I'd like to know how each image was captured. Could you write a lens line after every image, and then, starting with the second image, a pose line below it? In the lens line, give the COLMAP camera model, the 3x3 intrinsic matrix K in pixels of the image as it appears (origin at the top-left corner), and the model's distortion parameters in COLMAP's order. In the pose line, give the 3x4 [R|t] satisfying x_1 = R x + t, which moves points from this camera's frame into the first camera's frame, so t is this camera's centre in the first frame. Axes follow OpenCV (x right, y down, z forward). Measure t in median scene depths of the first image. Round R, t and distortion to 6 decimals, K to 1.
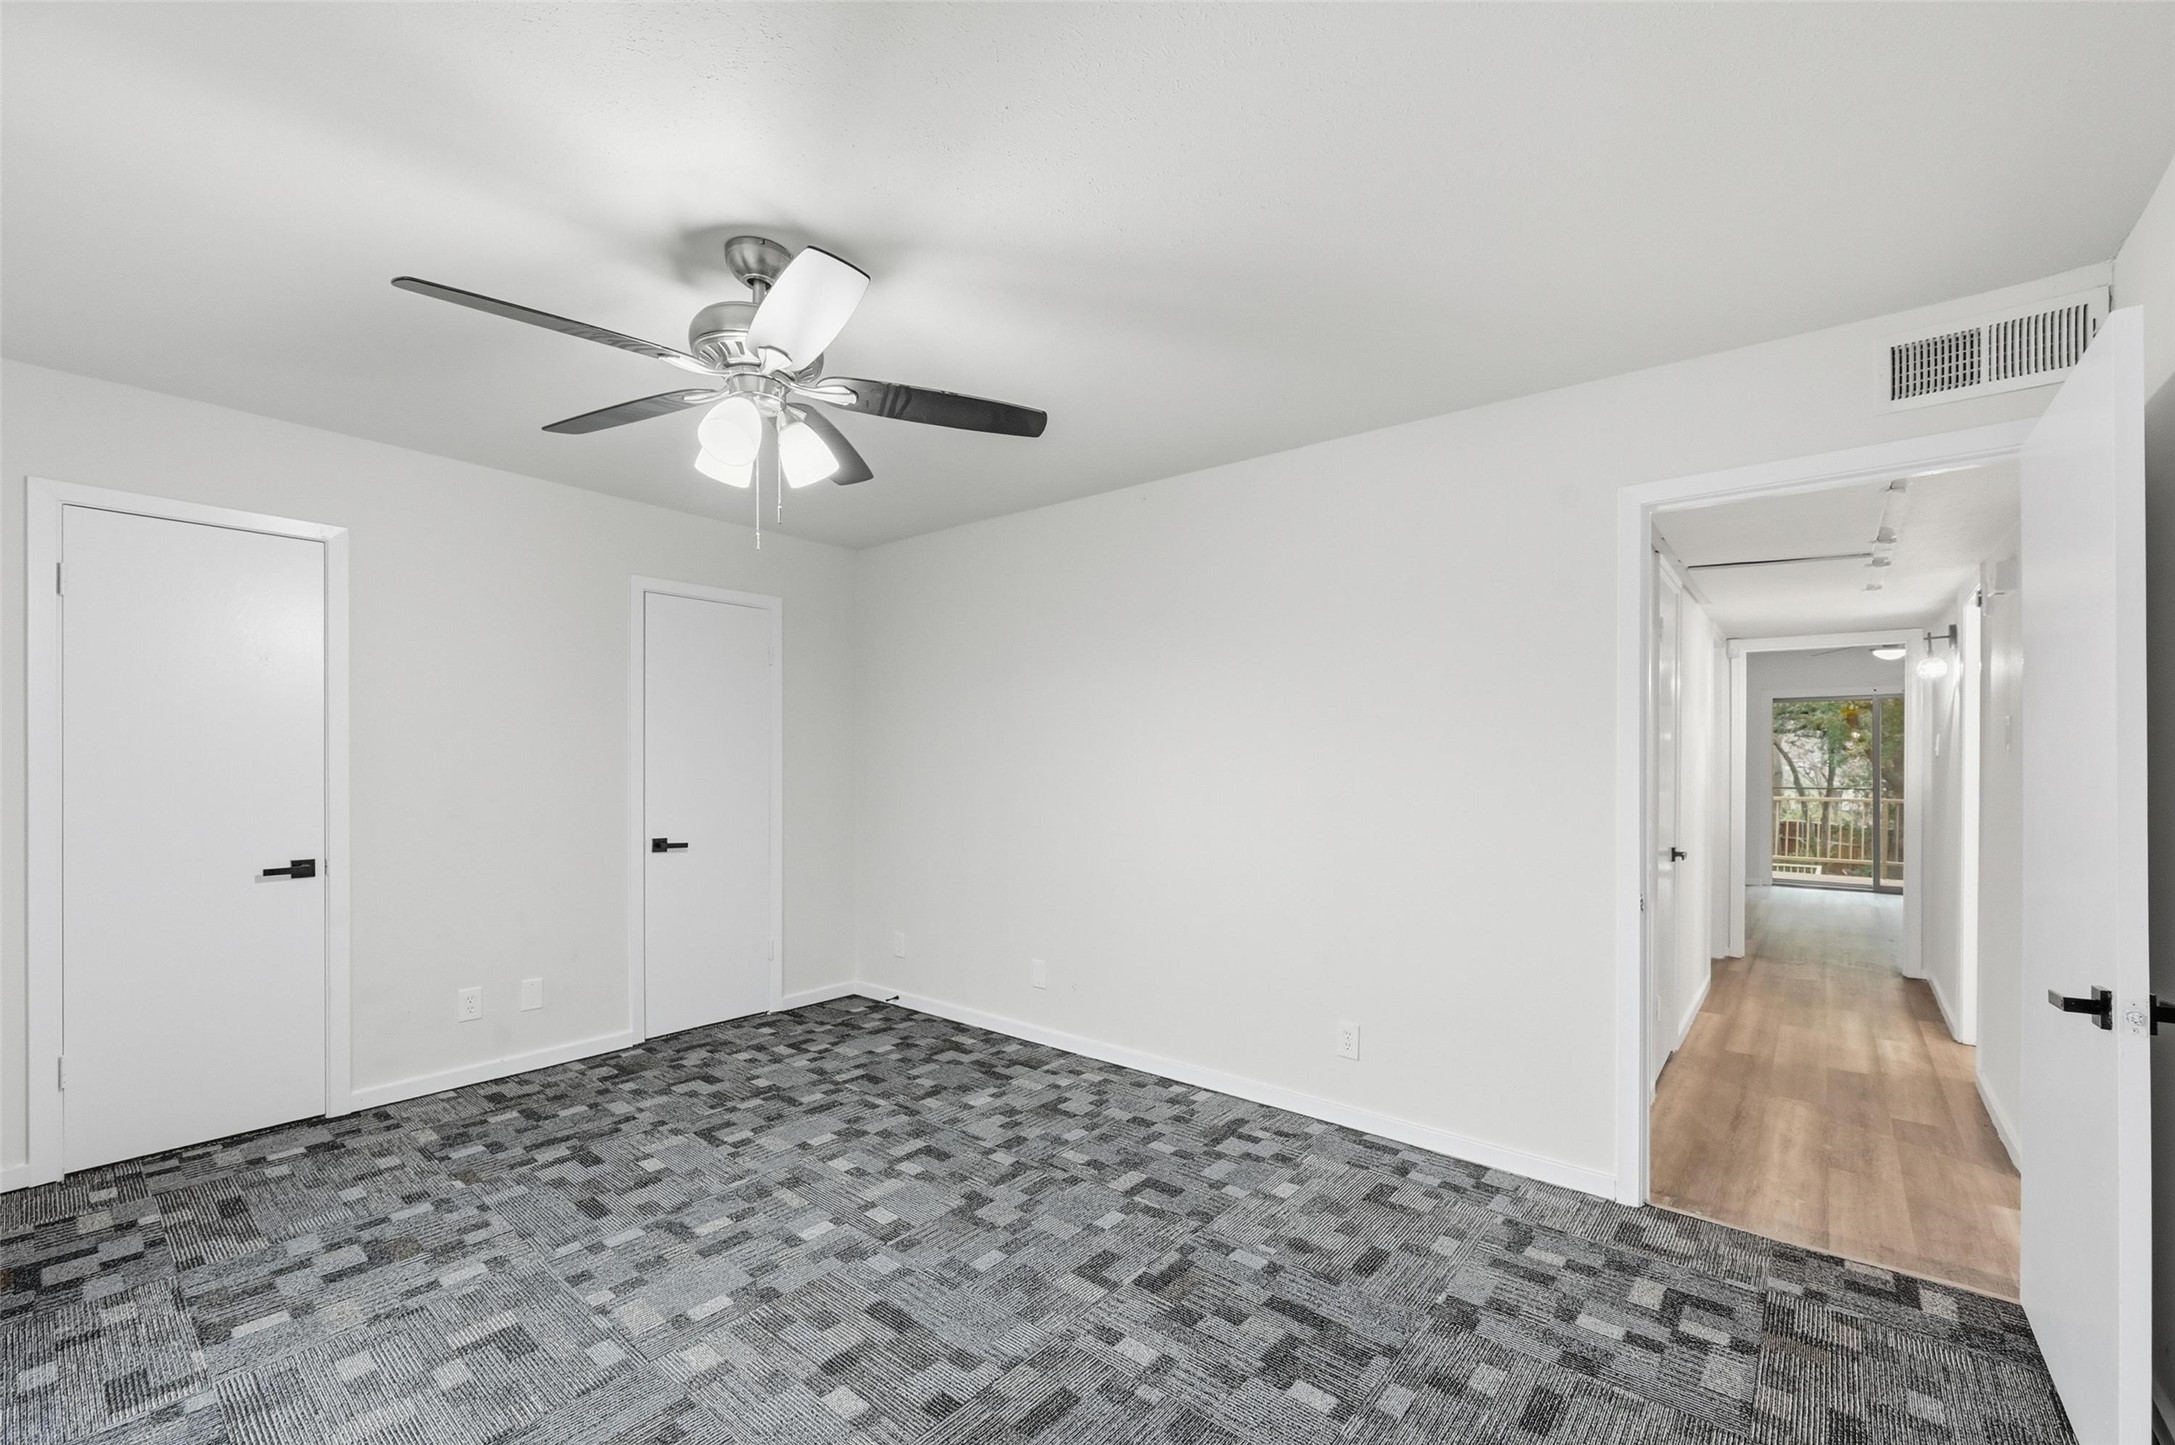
lens RADIAL K [[908.5, 0, 1091.2], [0, 908.5, 723.4], [0, 0, 1]] dist [-0.001833, 0.000031]
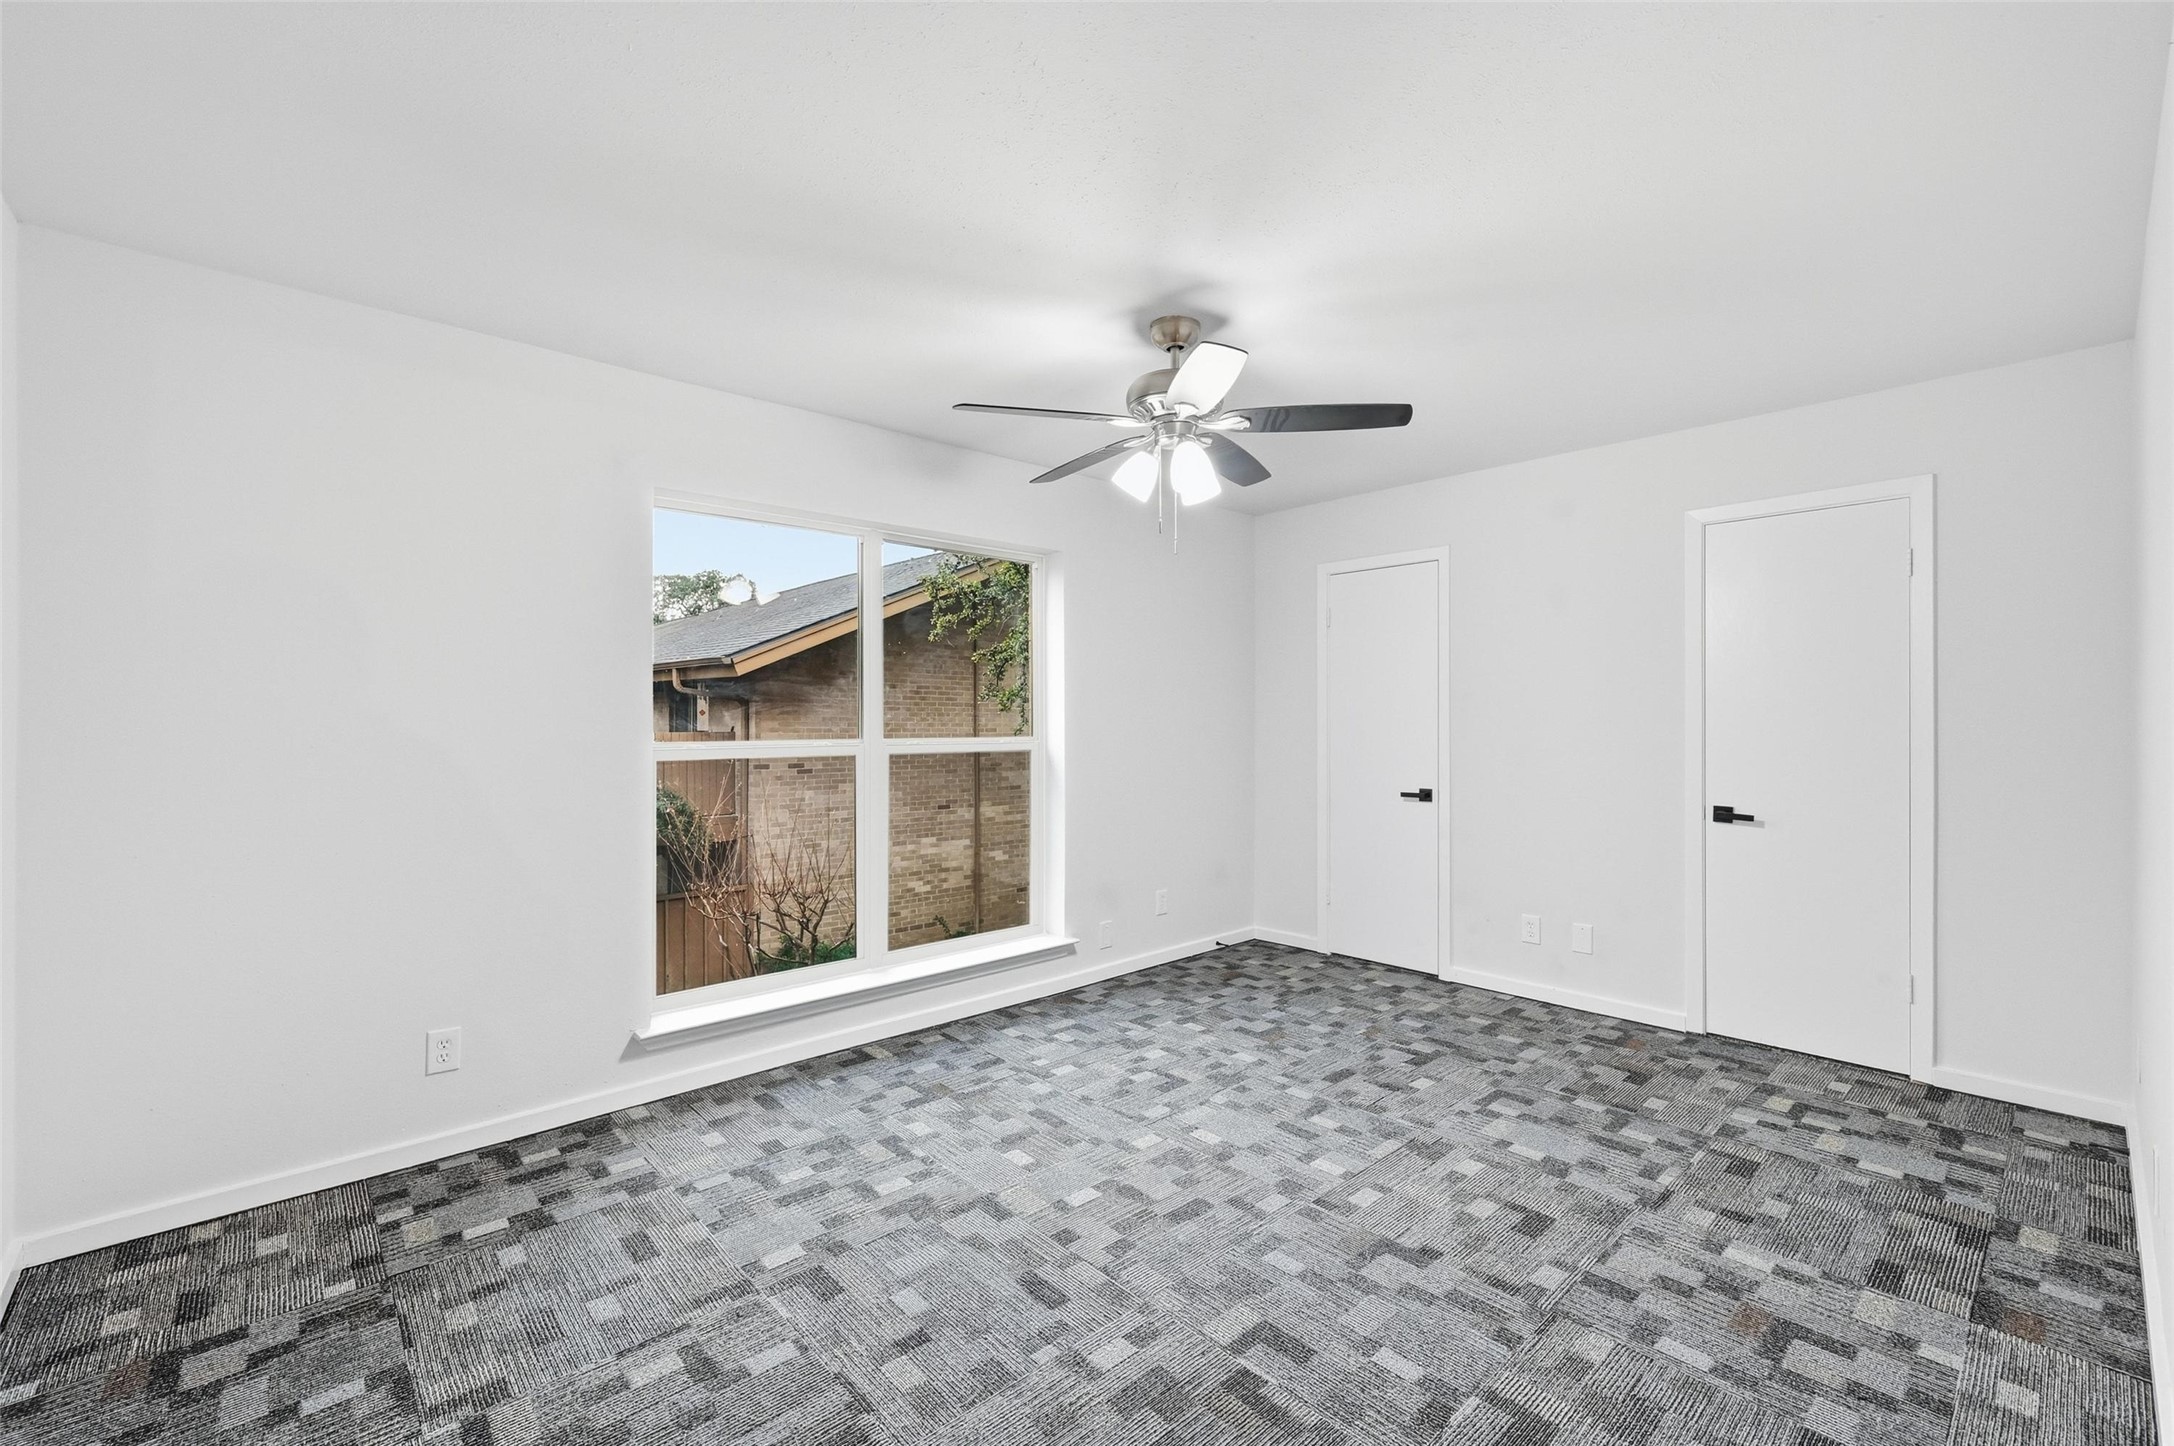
lens RADIAL K [[908.1, 0, 1090.7], [0, 908.1, 723.9], [0, 0, 1]] dist [-0.001833, 0.000031]
pose [[-0.151453, 0.000364, -0.988464, 0.586820], [0.044698, 0.998980, -0.006481, 0.036086], [0.987453, -0.045164, -0.151315, 0.699894]]
